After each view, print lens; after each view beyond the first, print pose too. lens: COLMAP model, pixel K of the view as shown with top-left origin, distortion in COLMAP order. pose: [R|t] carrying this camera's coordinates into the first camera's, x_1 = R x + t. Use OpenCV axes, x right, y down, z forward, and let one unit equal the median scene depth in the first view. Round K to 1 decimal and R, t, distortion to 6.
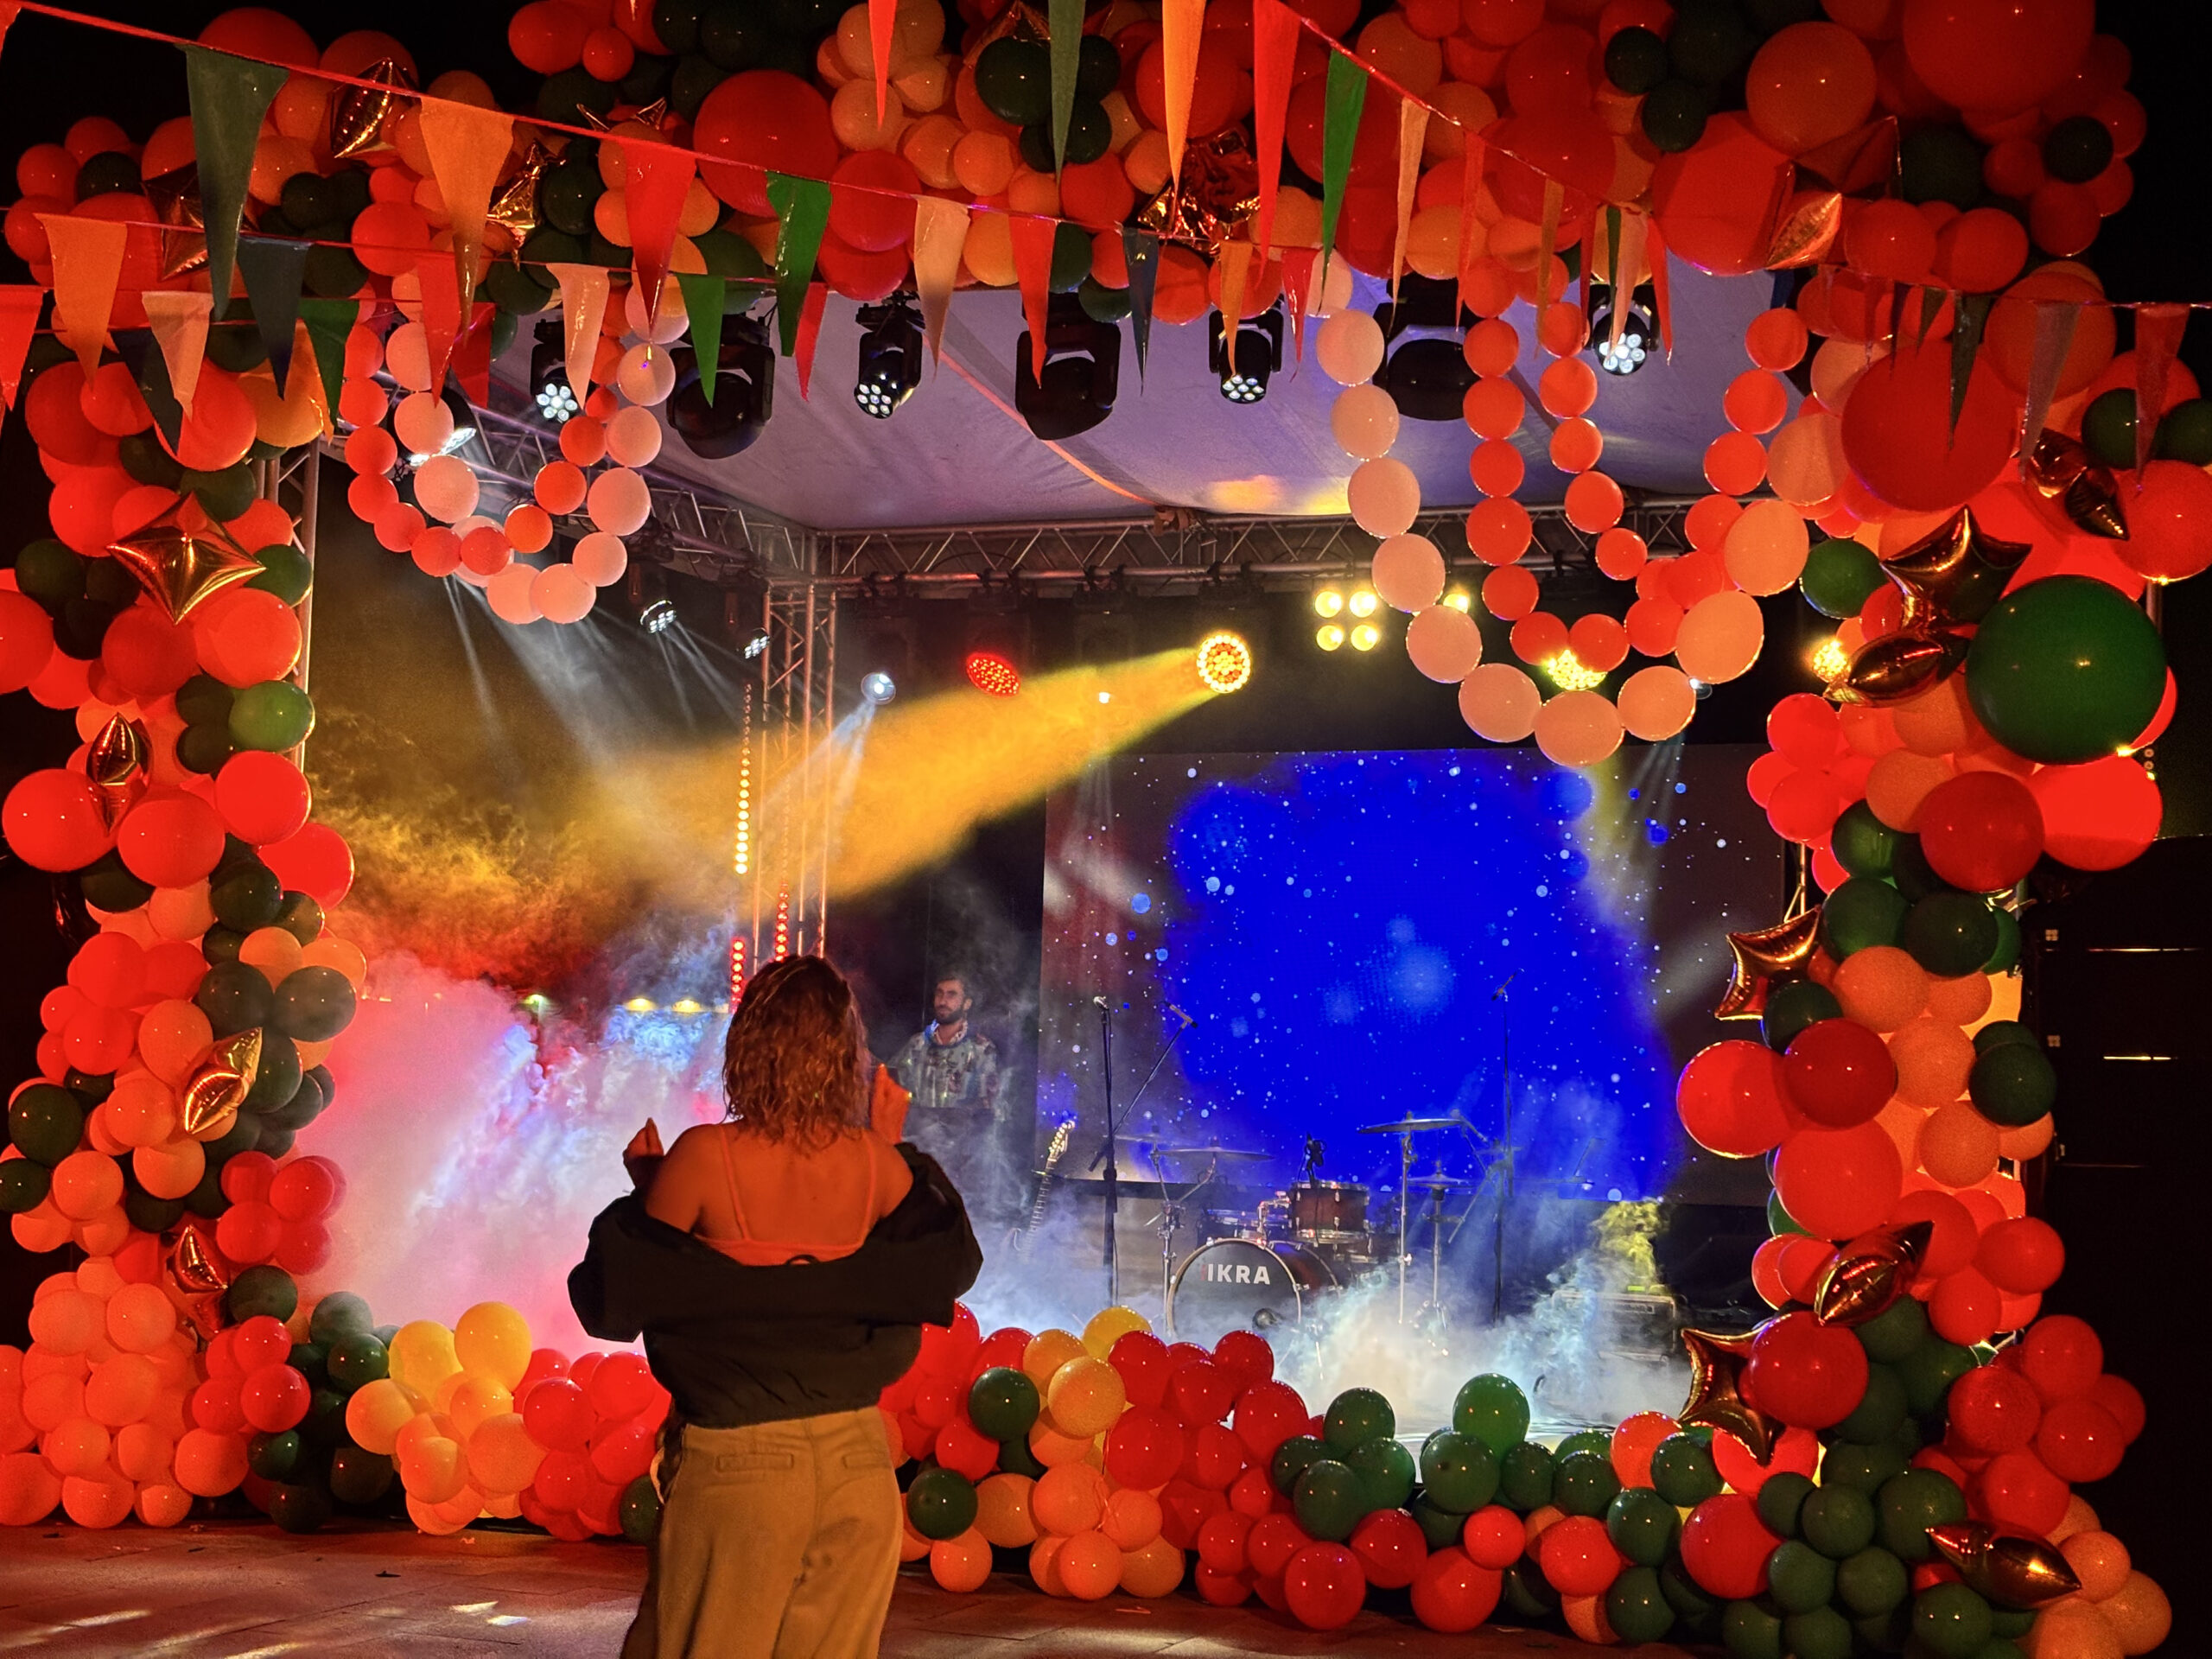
lens RADIAL K [[3348.1, 0, 1117.3], [0, 3348.1, 846.9], [0, 0, 1]] dist [0.118369, 0.000000]
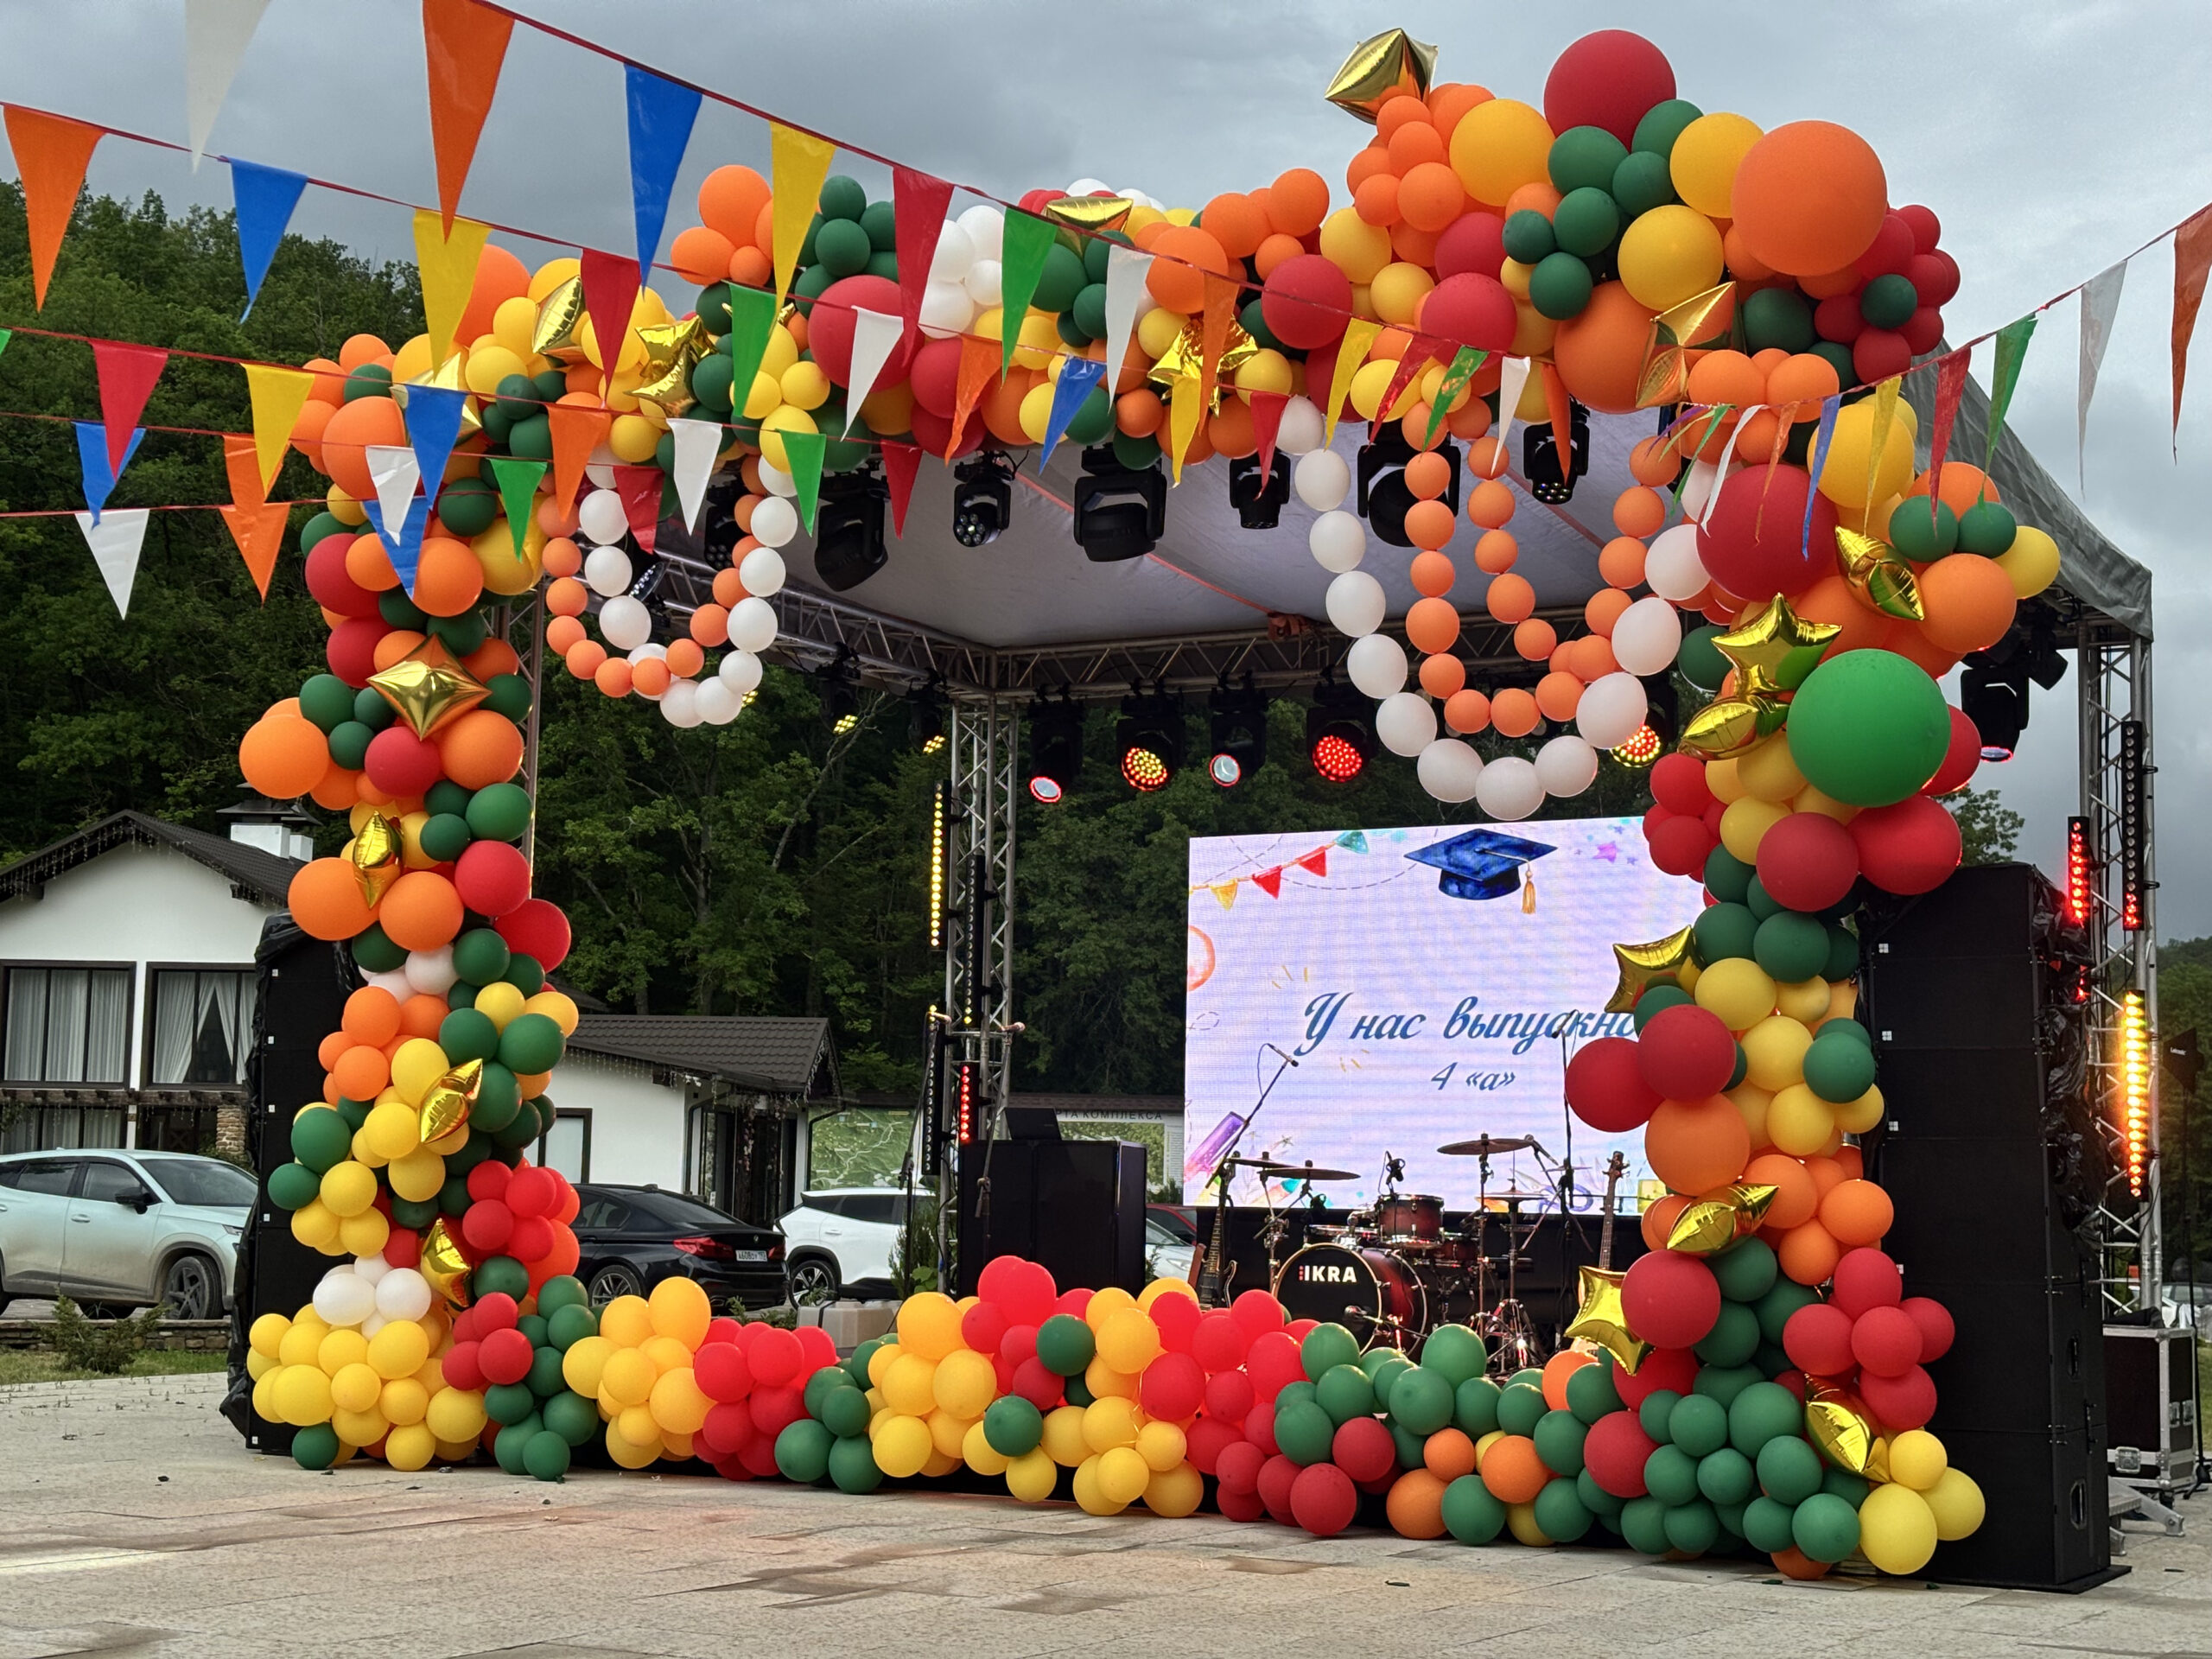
lens RADIAL K [[3348.1, 0, 1107.1], [0, 3348.1, 832.2], [0, 0, 1]] dist [0.118369, 0.000000]
pose [[0.990781, -0.025338, -0.133086, 0.159803], [0.019537, 0.998809, -0.044711, 0.033775], [0.134060, 0.041698, 0.990096, -0.225413]]
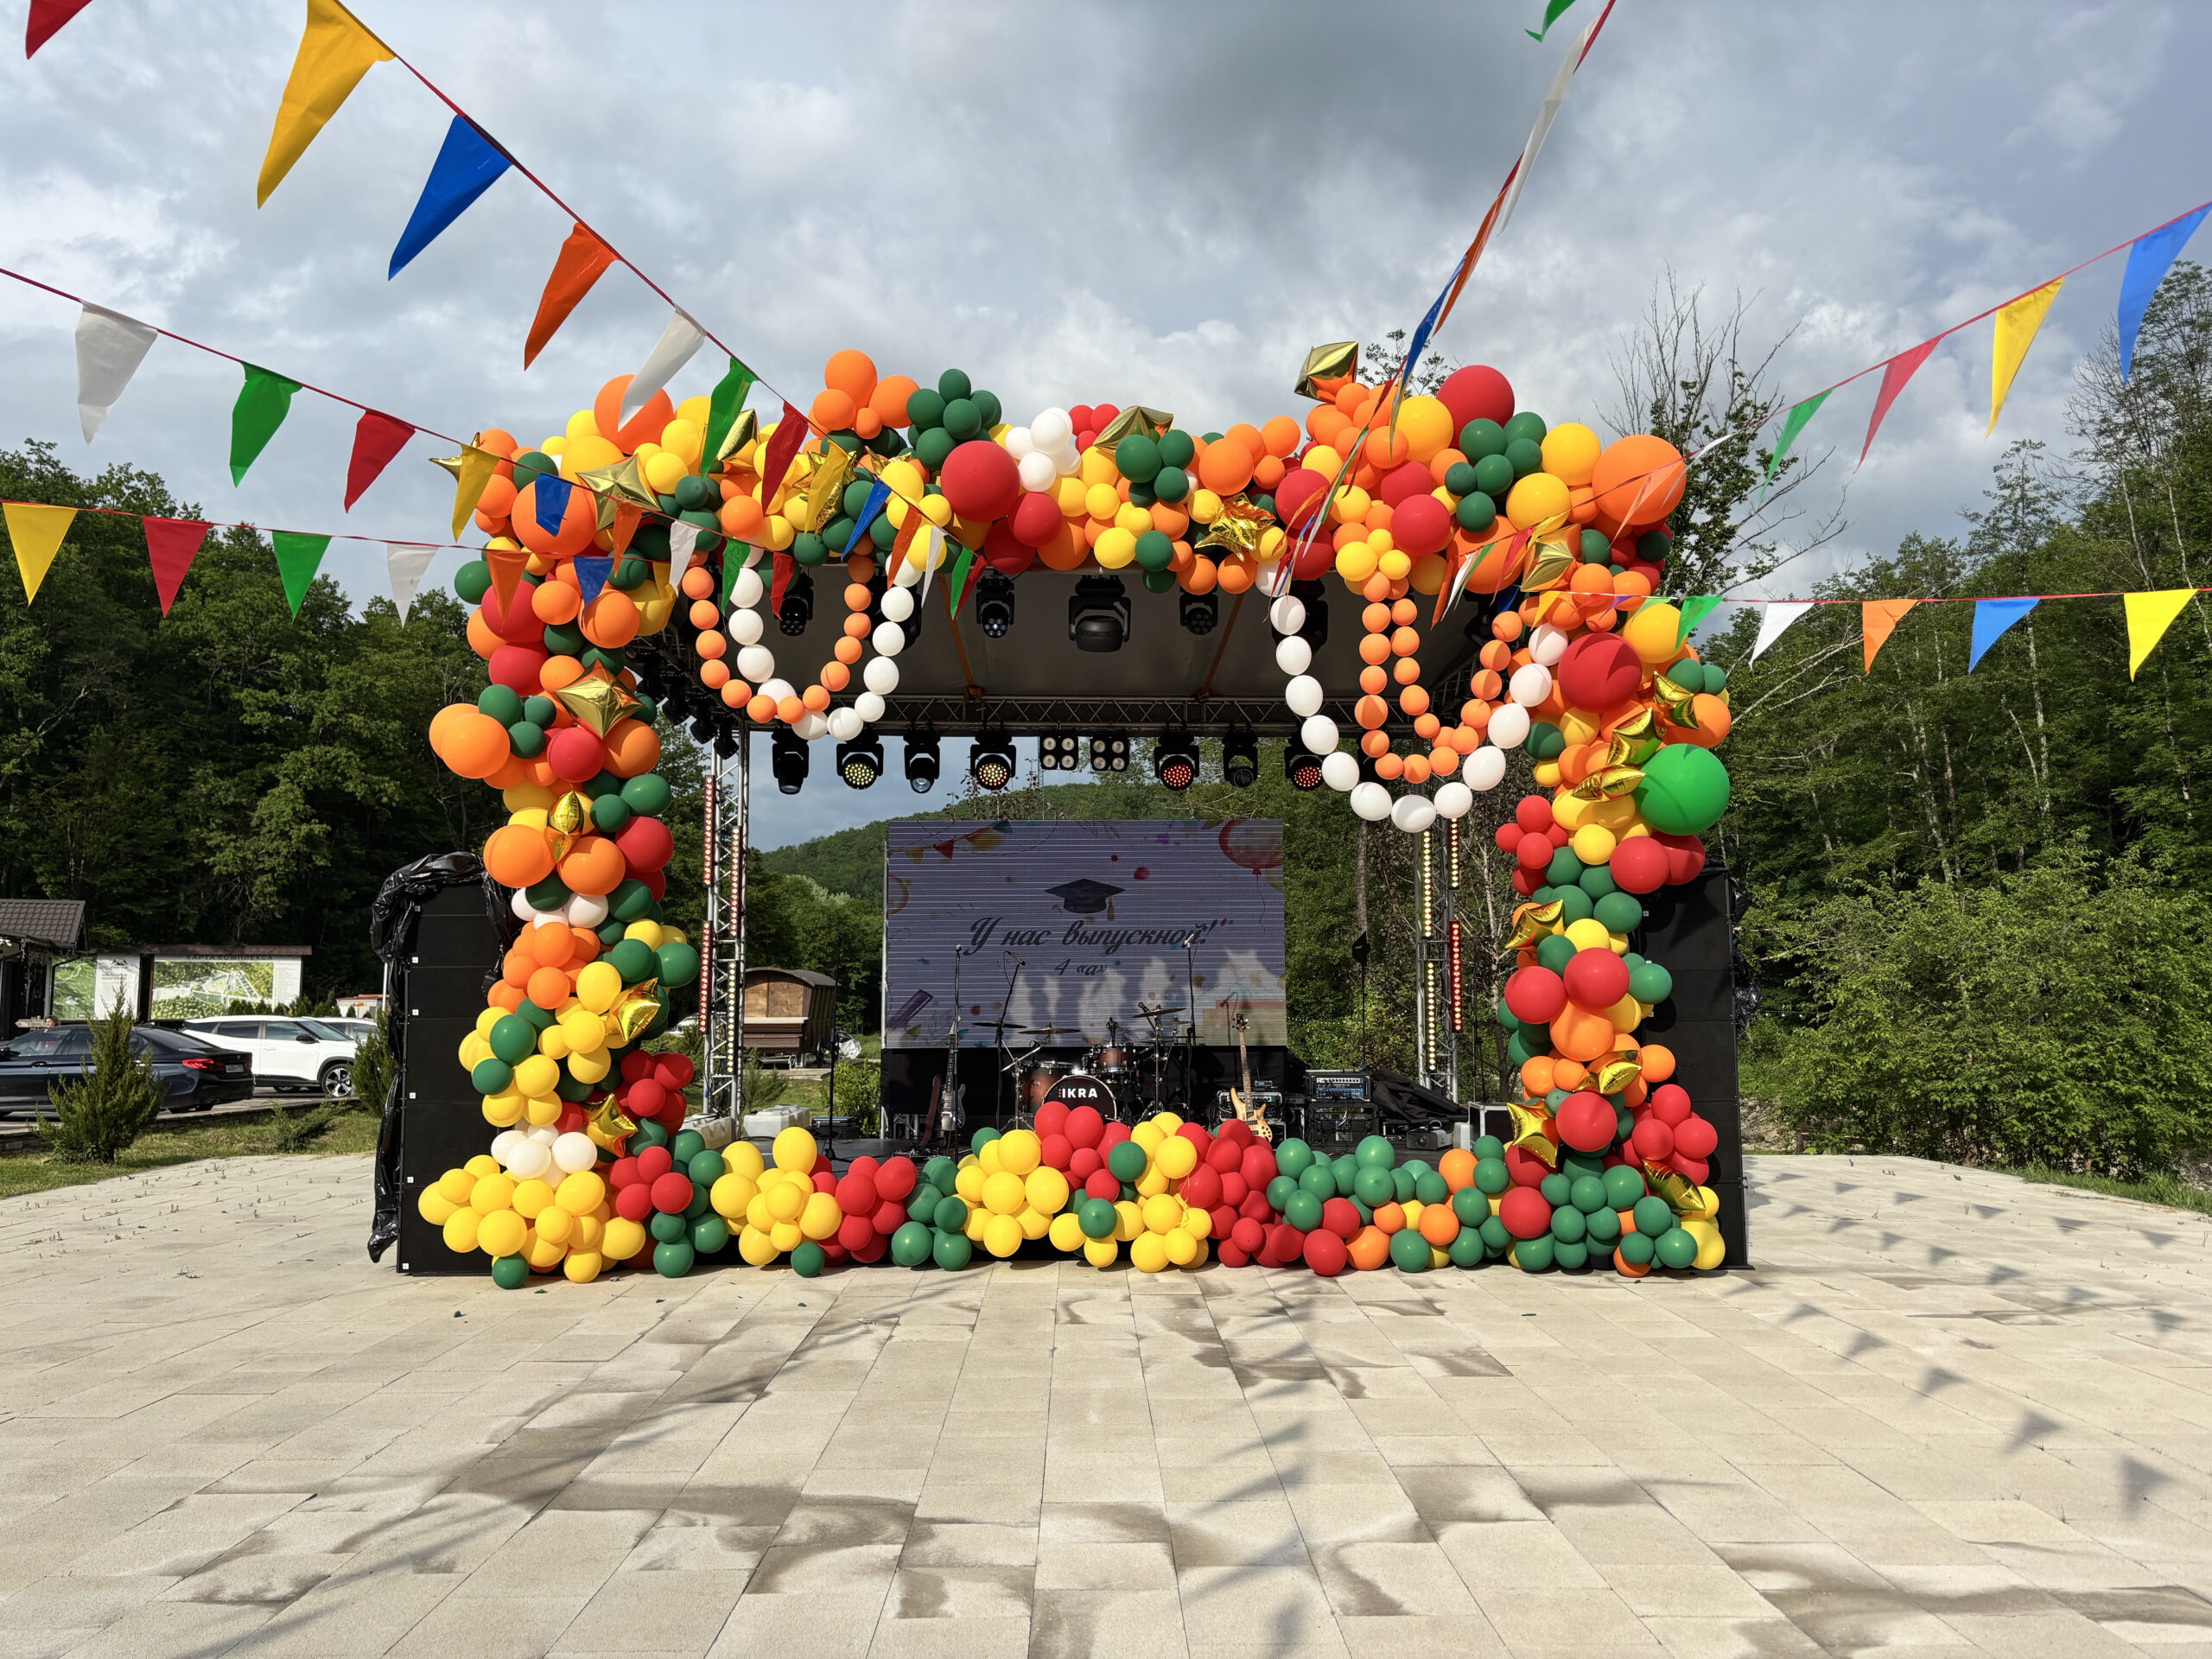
lens RADIAL K [[1690.0, 0, 1114.9], [0, 1690.0, 833.9], [0, 0, 1]] dist [0.040114, -0.034512]
pose [[0.914487, 0.005940, 0.404573, -0.446052], [0.002000, 0.999814, -0.019199, -0.002100], [-0.404611, 0.018367, 0.914304, 0.150877]]
